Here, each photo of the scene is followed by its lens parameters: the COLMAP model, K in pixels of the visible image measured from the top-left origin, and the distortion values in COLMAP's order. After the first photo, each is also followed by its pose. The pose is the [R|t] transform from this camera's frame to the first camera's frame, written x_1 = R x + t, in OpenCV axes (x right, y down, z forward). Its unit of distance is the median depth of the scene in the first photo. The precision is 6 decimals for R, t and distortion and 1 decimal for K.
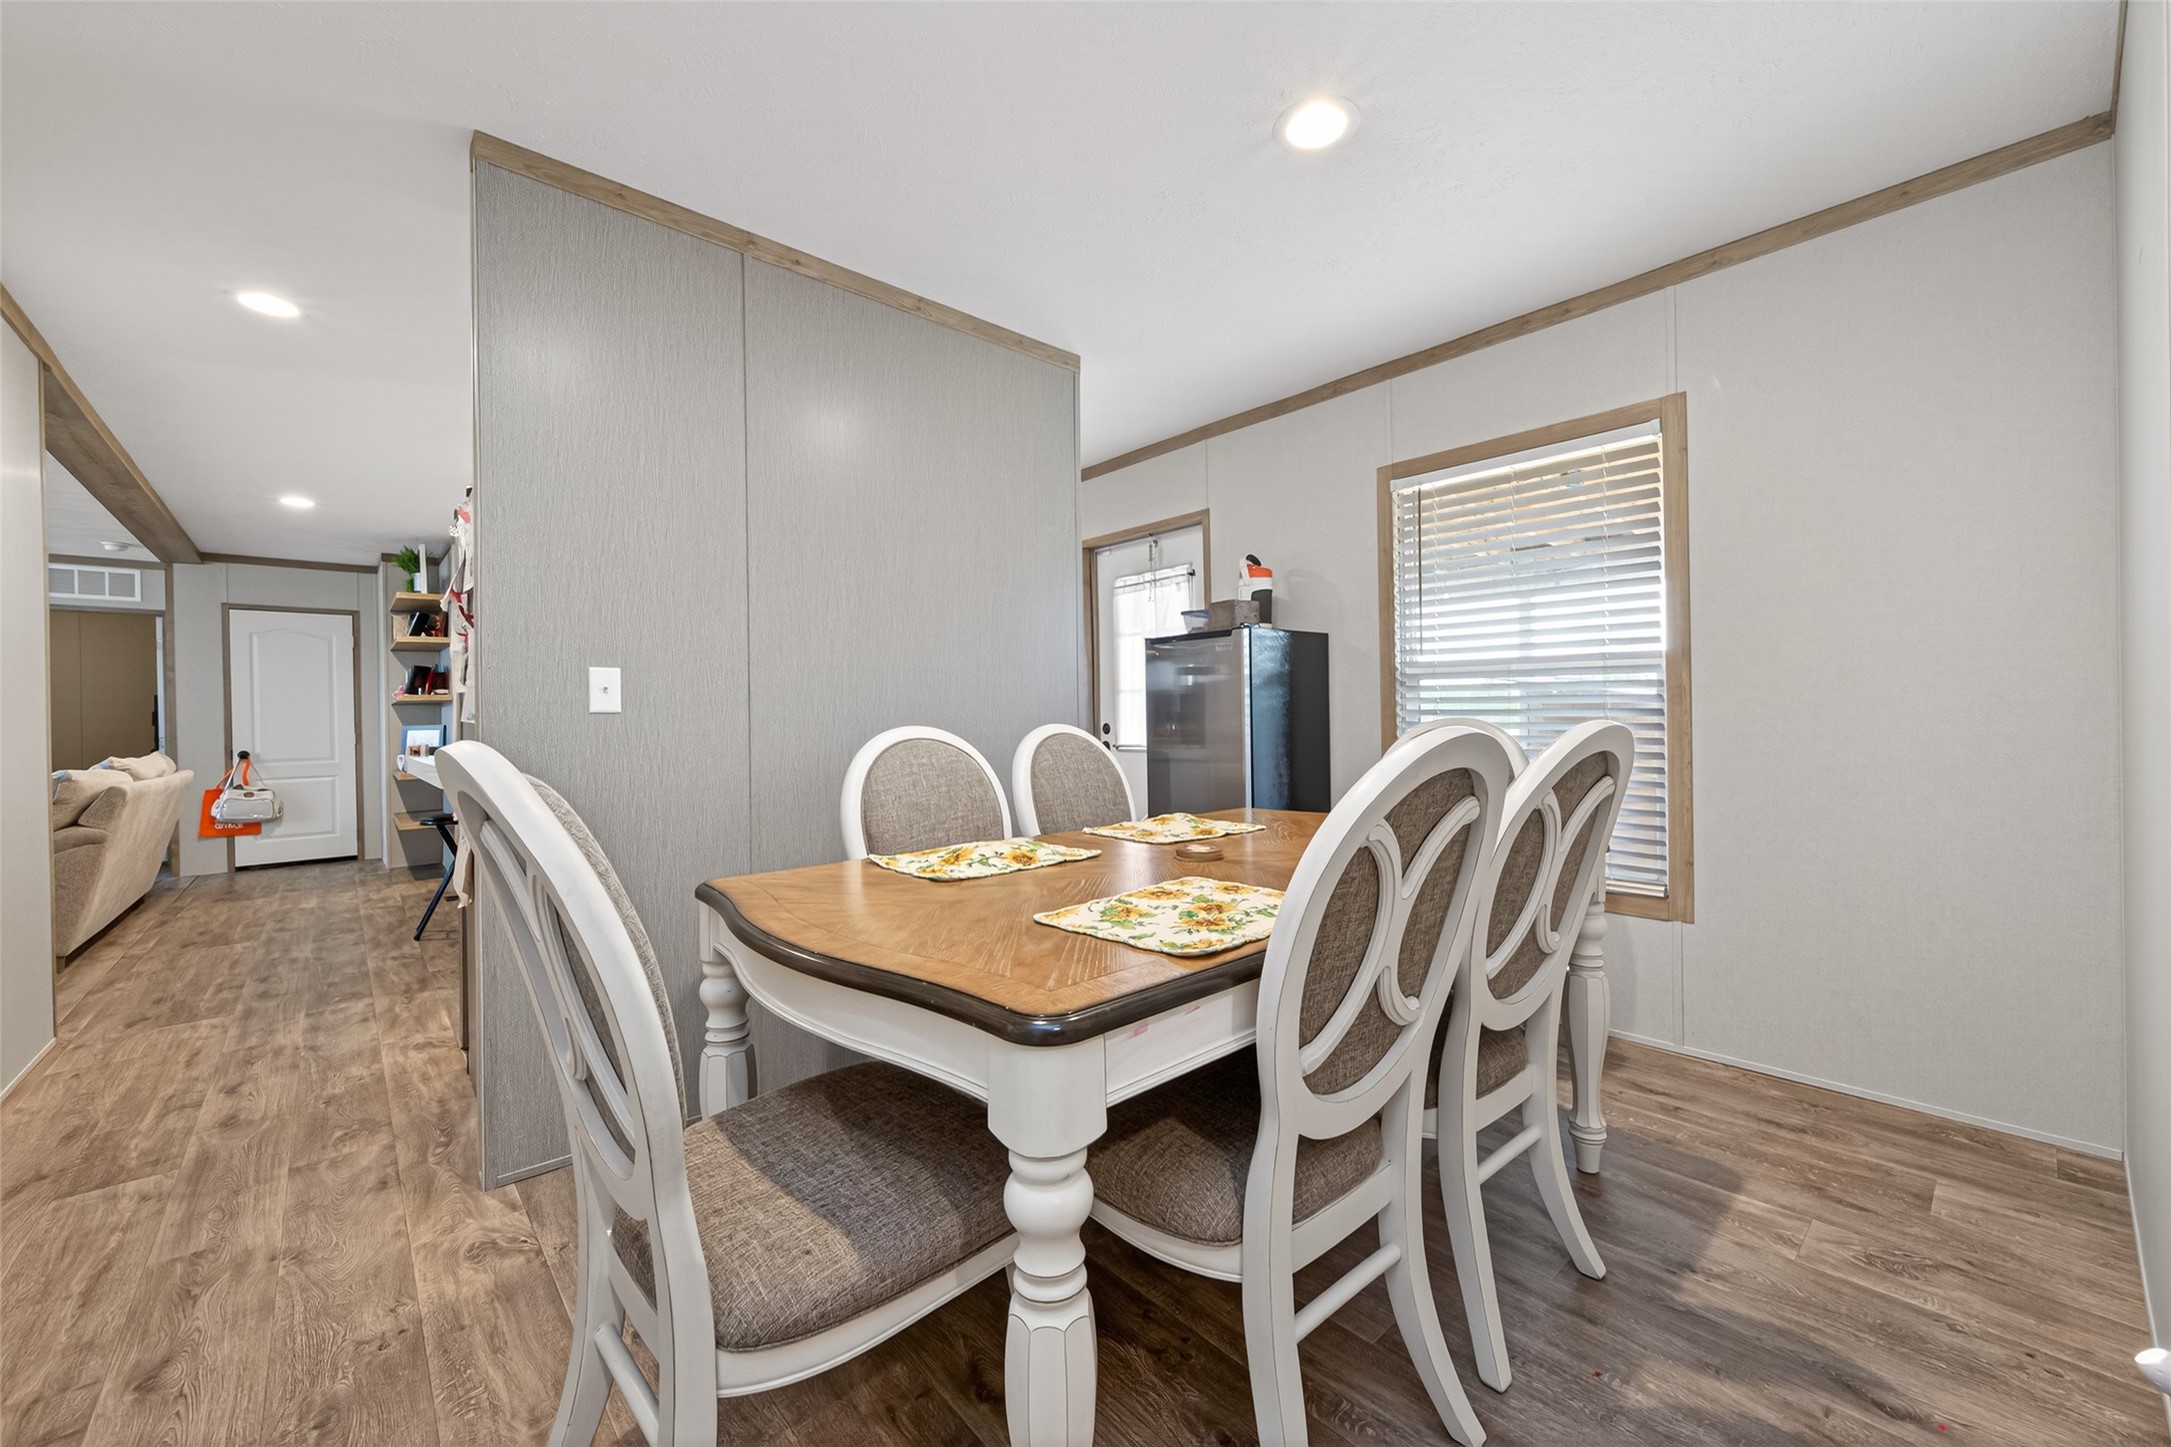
lens RADIAL K [[954.7, 0, 1085.5], [0, 954.7, 723.5], [0, 0, 1]] dist [0.016264, -0.000048]
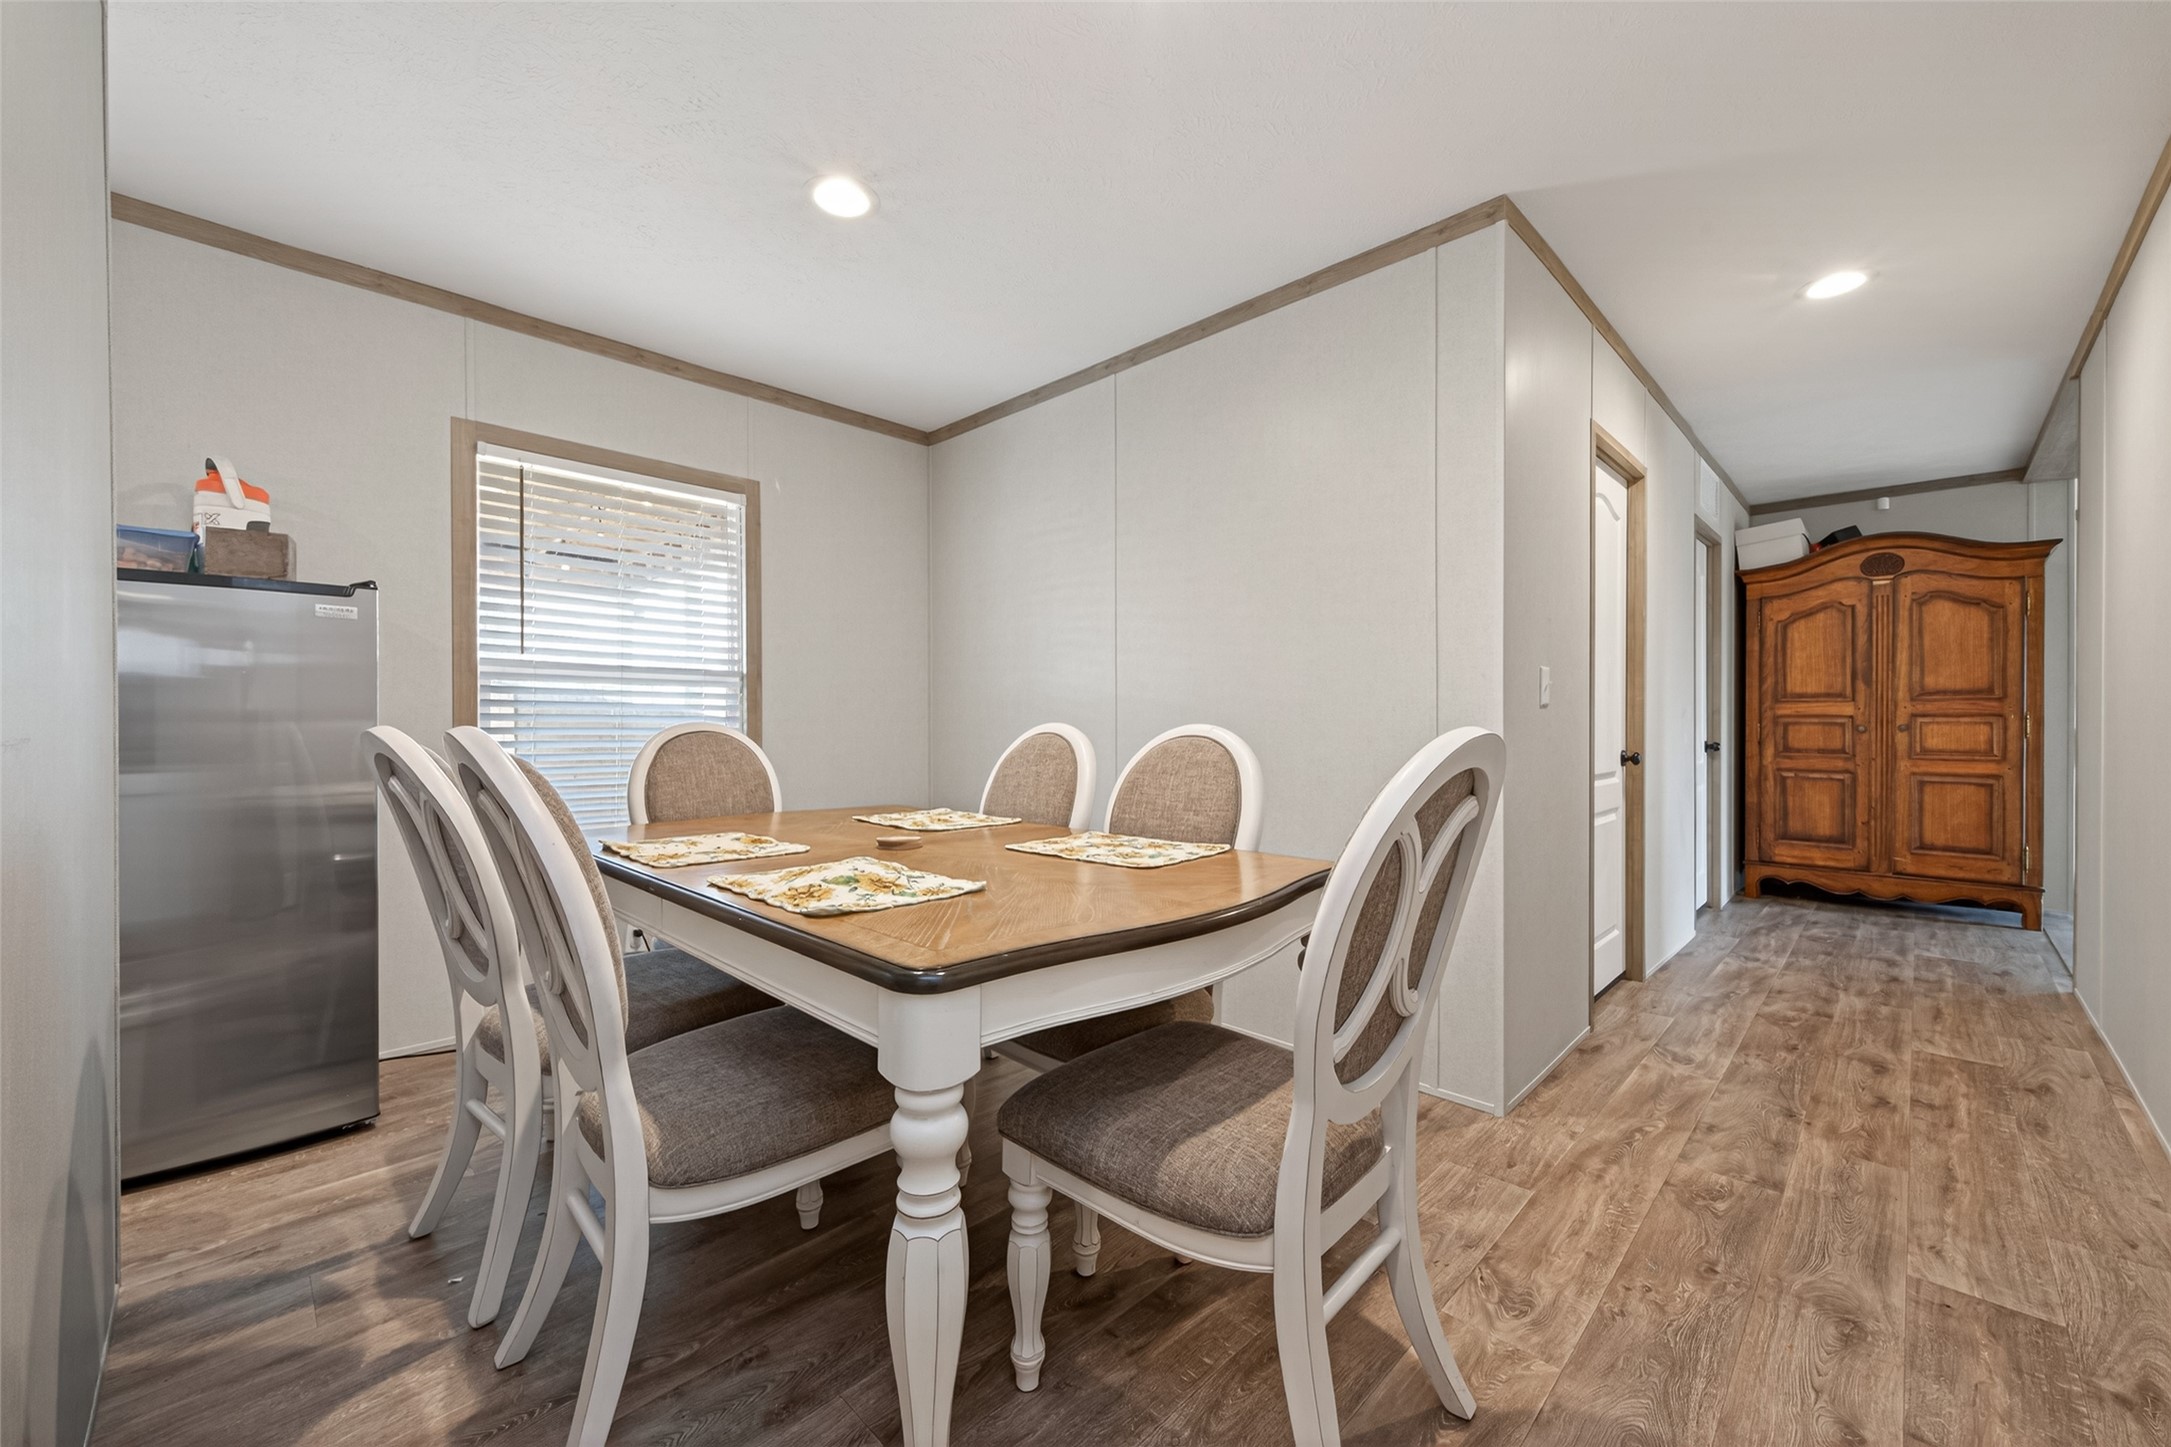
lens RADIAL K [[836.4, 0, 1085.5], [0, 836.4, 723.5], [0, 0, 1]] dist [0.001758, 0.000178]
pose [[-0.124148, 0.006198, 0.992244, -1.442065], [0.001416, 0.999981, -0.006069, 0.001862], [-0.992263, 0.000651, -0.124154, 1.691762]]
